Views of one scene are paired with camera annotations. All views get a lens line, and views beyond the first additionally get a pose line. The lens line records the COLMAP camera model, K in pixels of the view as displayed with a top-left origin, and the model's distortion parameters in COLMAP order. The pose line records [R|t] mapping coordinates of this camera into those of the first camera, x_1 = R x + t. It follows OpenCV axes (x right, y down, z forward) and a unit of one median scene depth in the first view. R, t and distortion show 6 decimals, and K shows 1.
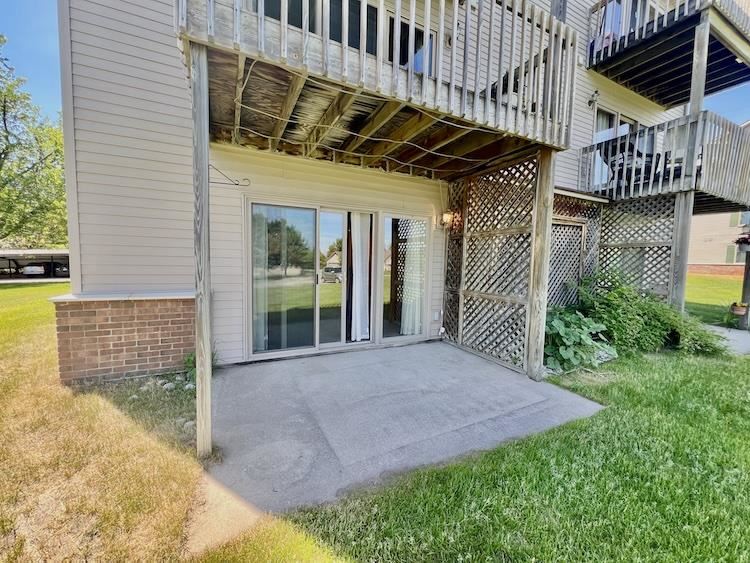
lens RADIAL K [[300.1, 0, 376.0], [0, 300.1, 280.7], [0, 0, 1]] dist [-0.000776, 0.000201]
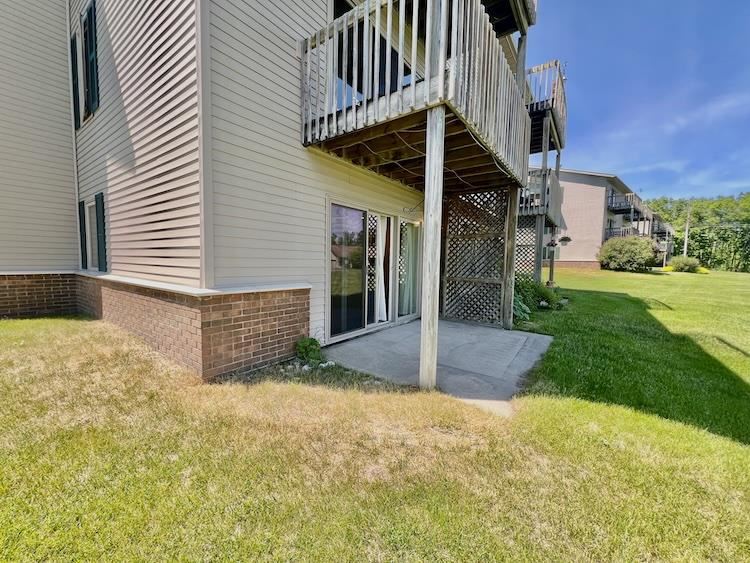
lens RADIAL K [[300.1, 0, 375.0], [0, 300.1, 283.2], [0, 0, 1]] dist [-0.000776, 0.000201]
pose [[0.884039, -0.040553, 0.465650, -0.897507], [0.033584, 0.999165, 0.023258, 0.022740], [-0.466204, -0.004923, 0.884663, -0.080357]]
